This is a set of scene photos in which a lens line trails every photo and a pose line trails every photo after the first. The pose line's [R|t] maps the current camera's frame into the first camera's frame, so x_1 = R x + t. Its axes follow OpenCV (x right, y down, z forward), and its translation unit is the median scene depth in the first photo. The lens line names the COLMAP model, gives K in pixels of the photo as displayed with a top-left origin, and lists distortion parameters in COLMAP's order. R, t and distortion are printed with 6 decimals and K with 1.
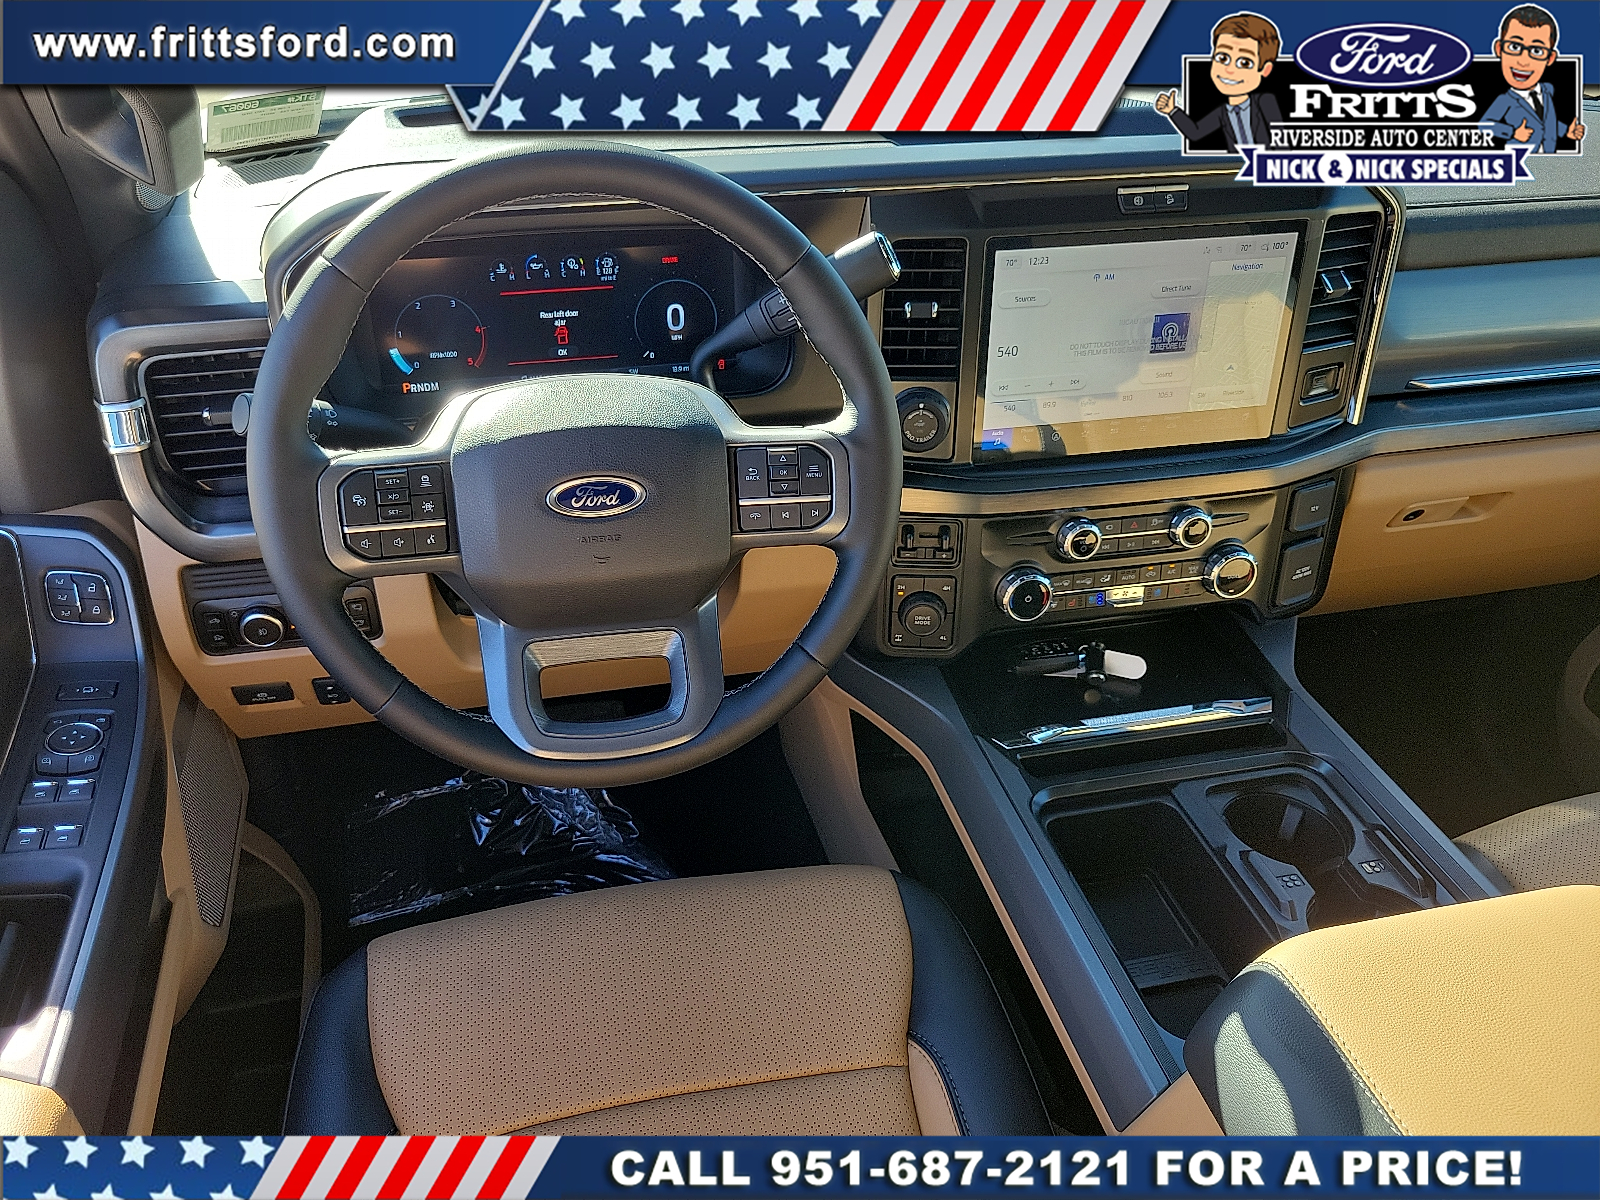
lens RADIAL K [[1236.6, 0, 790.8], [0, 1236.6, 605.6], [0, 0, 1]] dist [0.012119, -0.004433]
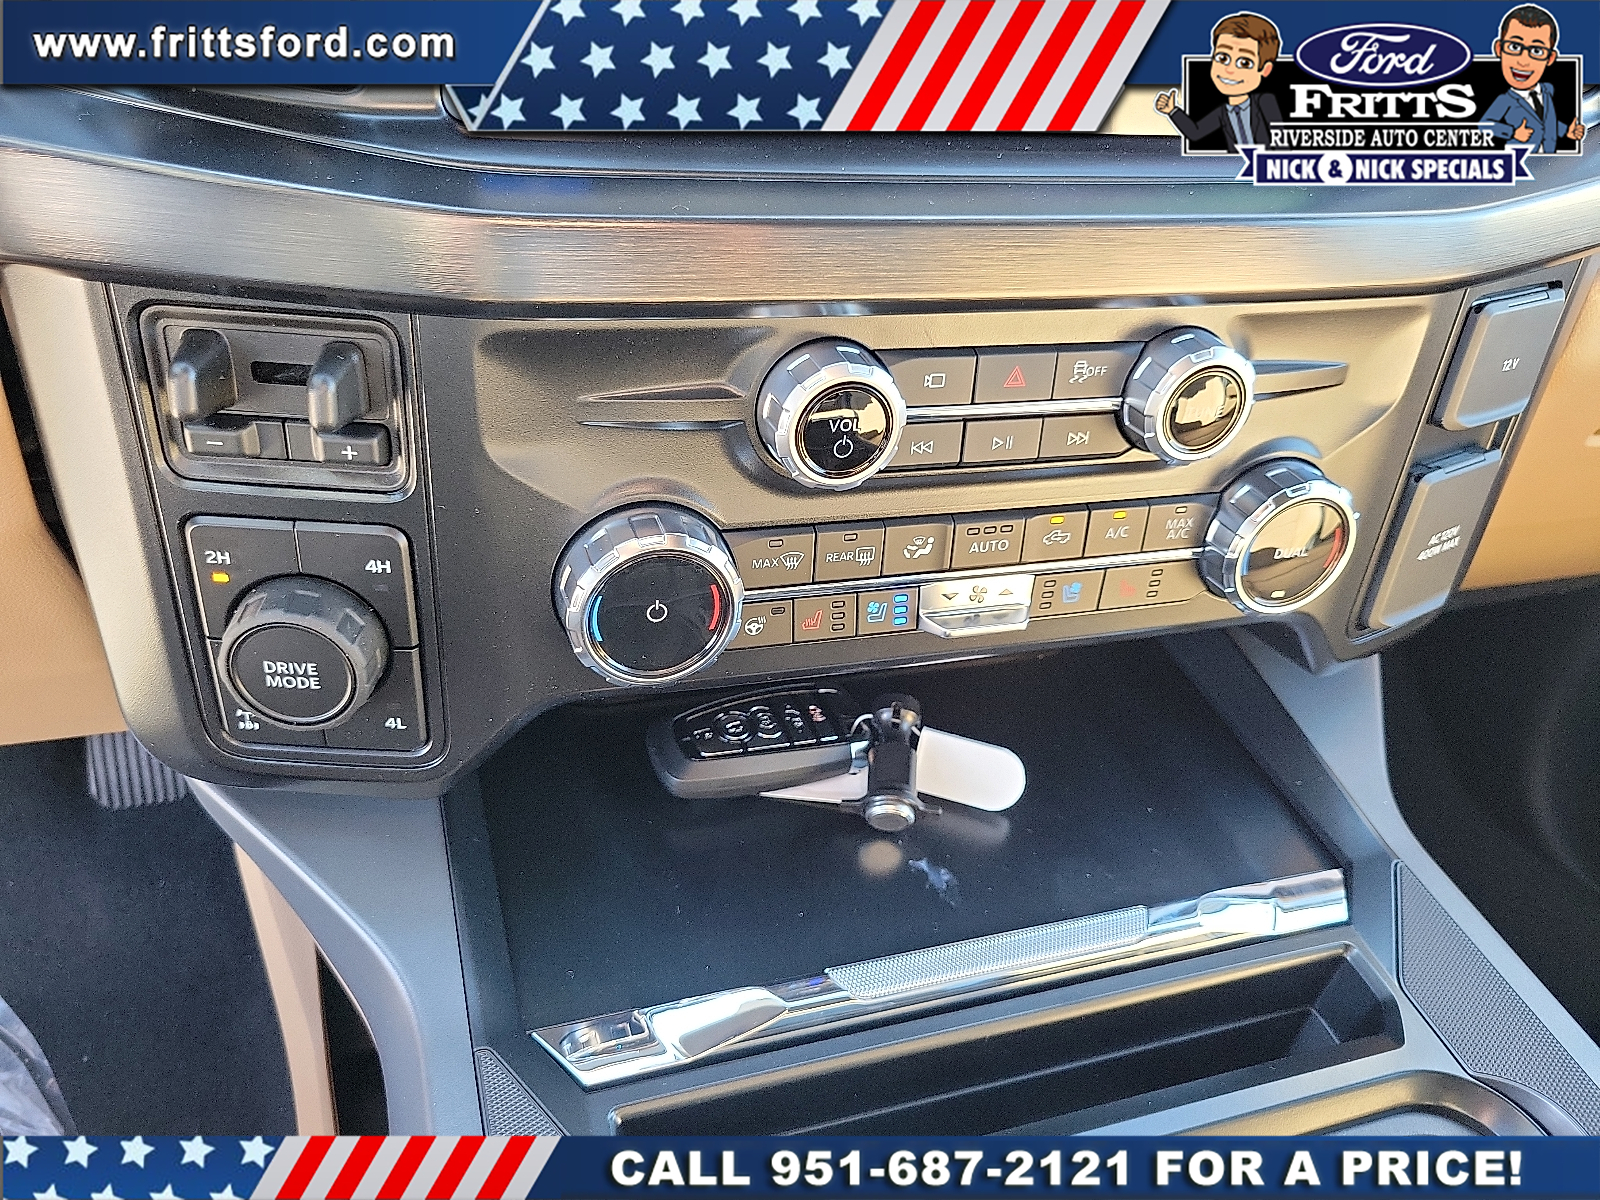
lens RADIAL K [[1236.6, 0, 803.0], [0, 1236.6, 601.7], [0, 0, 1]] dist [0.012119, -0.004433]
pose [[0.993040, 0.027031, 0.114638, 0.187149], [-0.033707, 0.997822, 0.056704, -0.024863], [-0.112855, -0.060174, 0.991788, 0.680875]]
